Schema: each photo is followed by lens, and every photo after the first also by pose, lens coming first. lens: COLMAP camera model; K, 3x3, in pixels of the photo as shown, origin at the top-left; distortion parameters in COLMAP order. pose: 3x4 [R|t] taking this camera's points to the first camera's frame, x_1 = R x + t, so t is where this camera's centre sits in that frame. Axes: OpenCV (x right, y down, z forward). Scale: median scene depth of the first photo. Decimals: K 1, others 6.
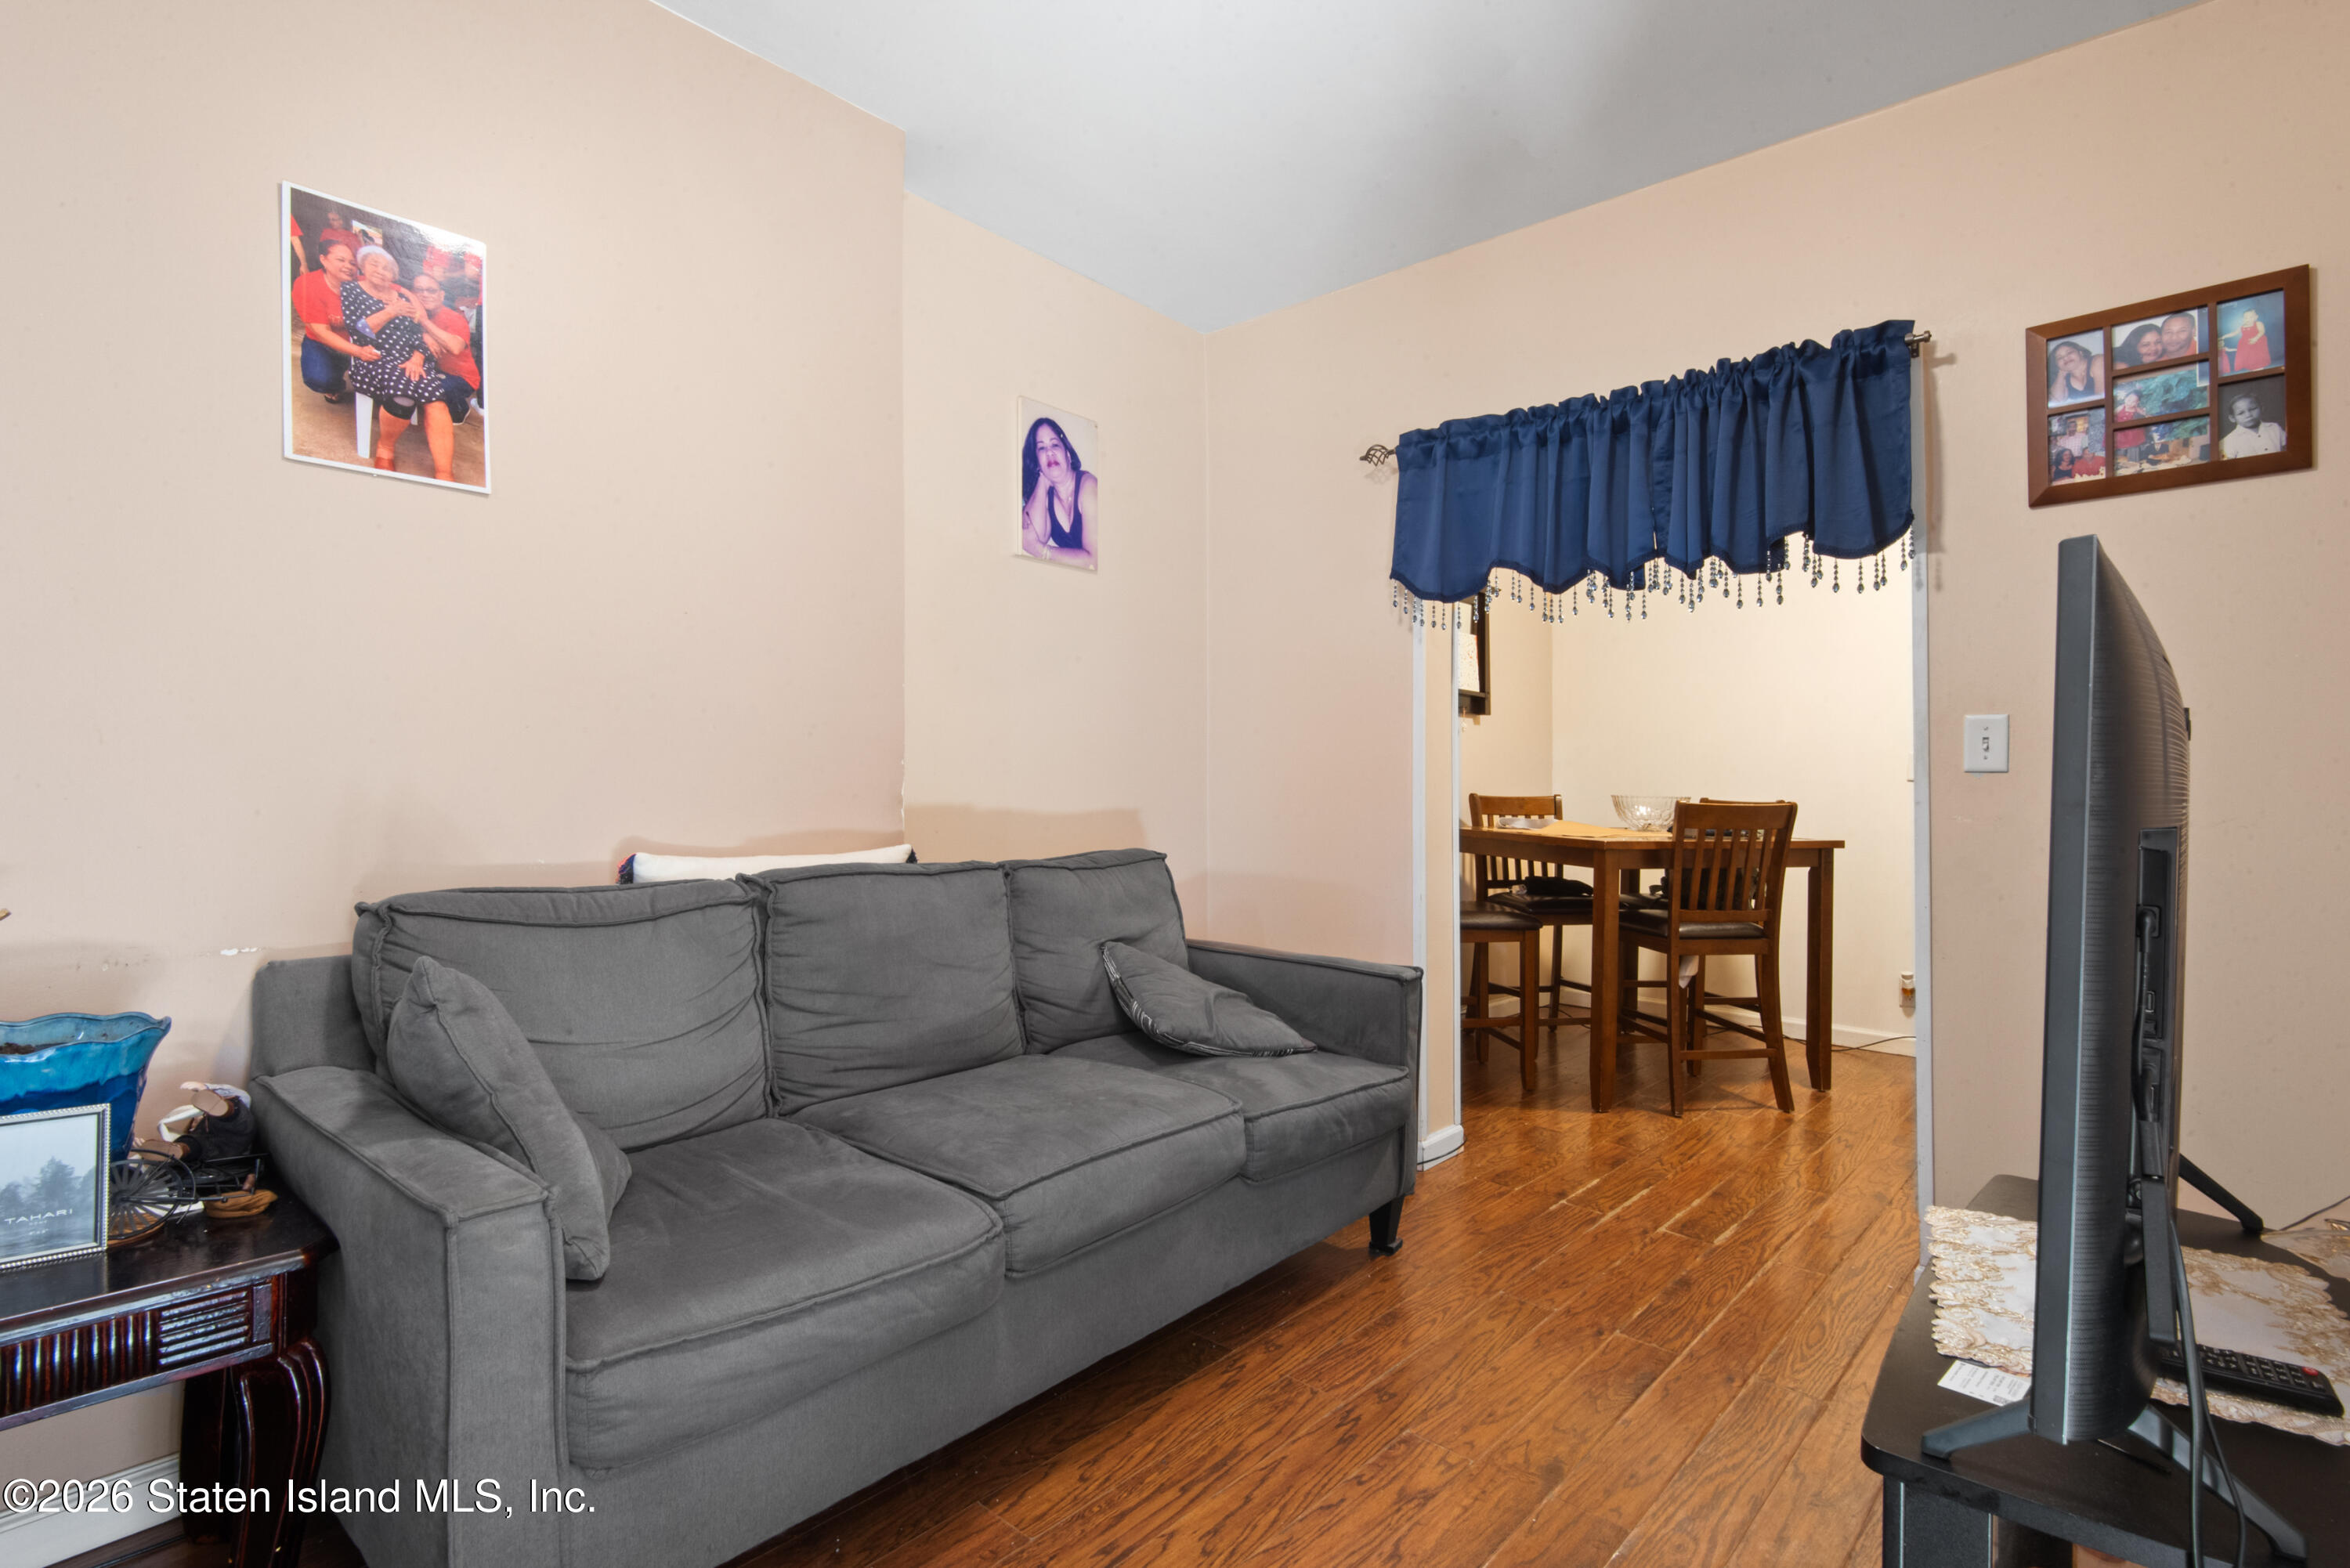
lens RADIAL K [[1160.6, 0, 1175.0], [0, 1160.6, 784.0], [0, 0, 1]] dist [0.001571, -0.000239]
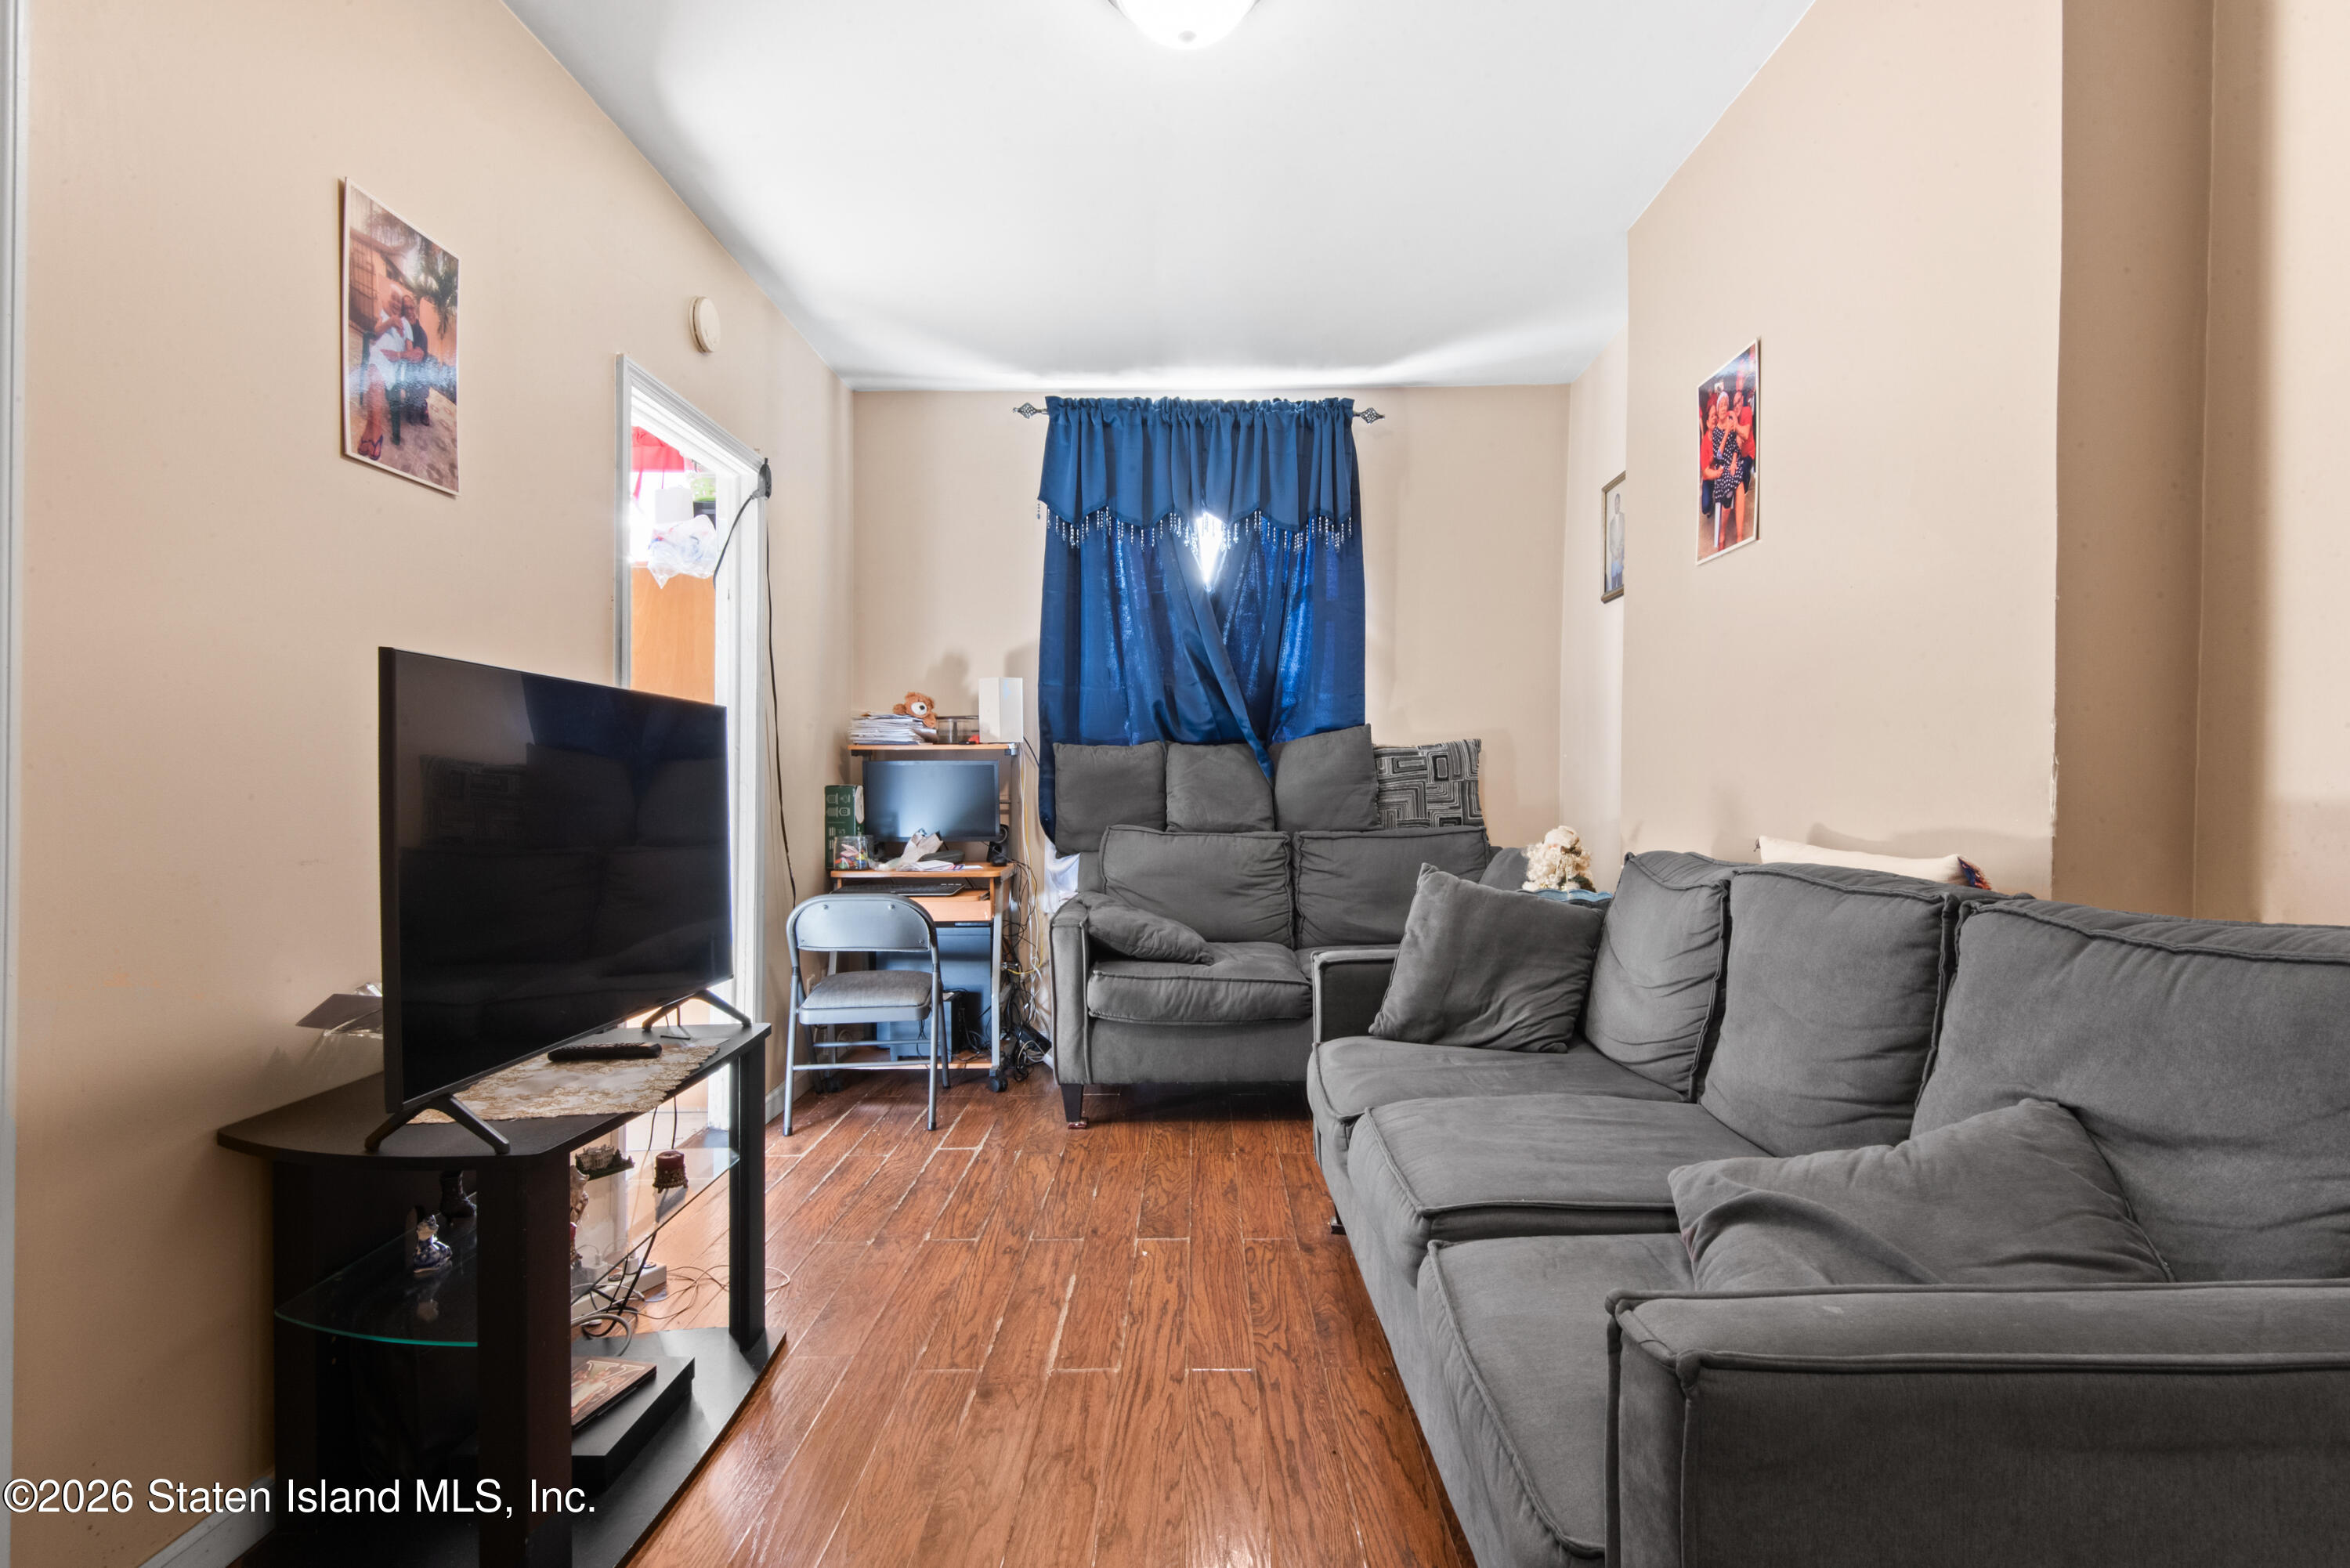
lens RADIAL K [[1160.6, 0, 1175.0], [0, 1160.6, 784.0], [0, 0, 1]] dist [0.001571, -0.000239]
pose [[-0.765466, -0.001205, -0.643475, 0.405242], [0.006807, 0.999927, -0.009970, 0.011222], [0.643441, -0.012012, -0.765402, 0.925073]]
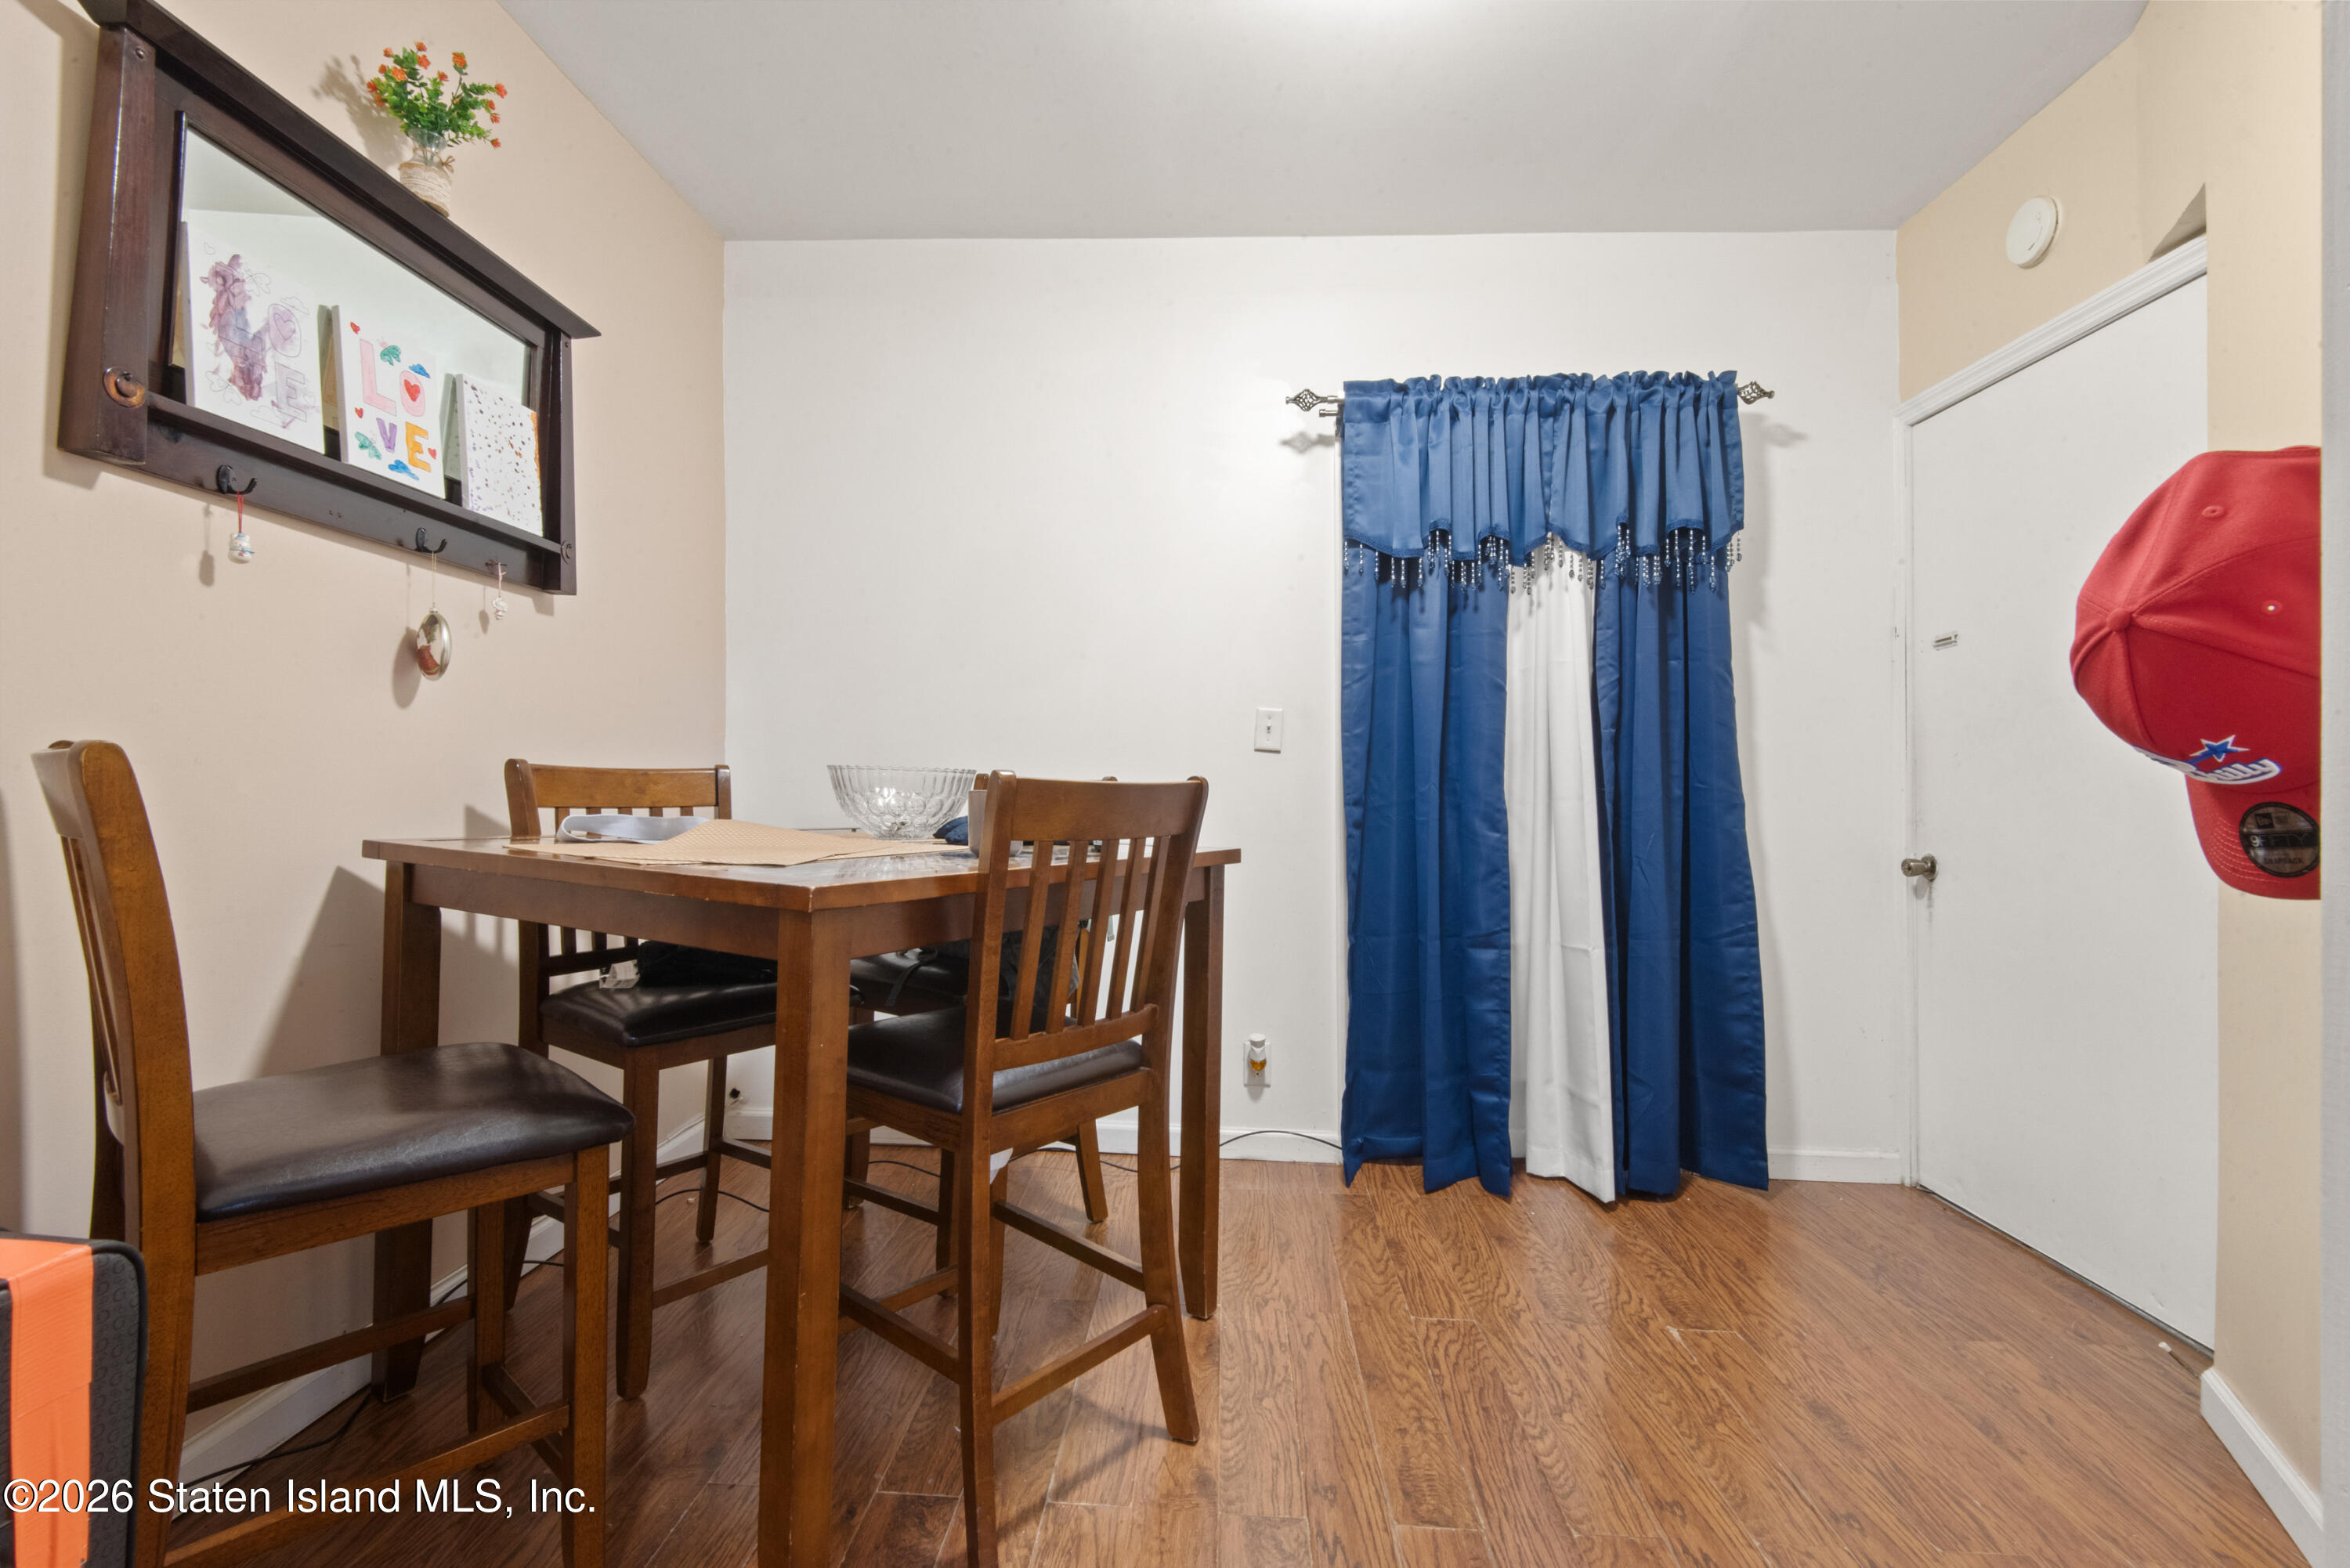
lens RADIAL K [[1062.1, 0, 1184.5], [0, 1062.1, 764.1], [0, 0, 1]] dist [0.031716, -0.018856]
pose [[0.769594, 0.015466, 0.638346, 0.285183], [-0.016679, 0.999852, -0.004116, 0.009967], [-0.638315, -0.007479, 0.769739, 0.783944]]
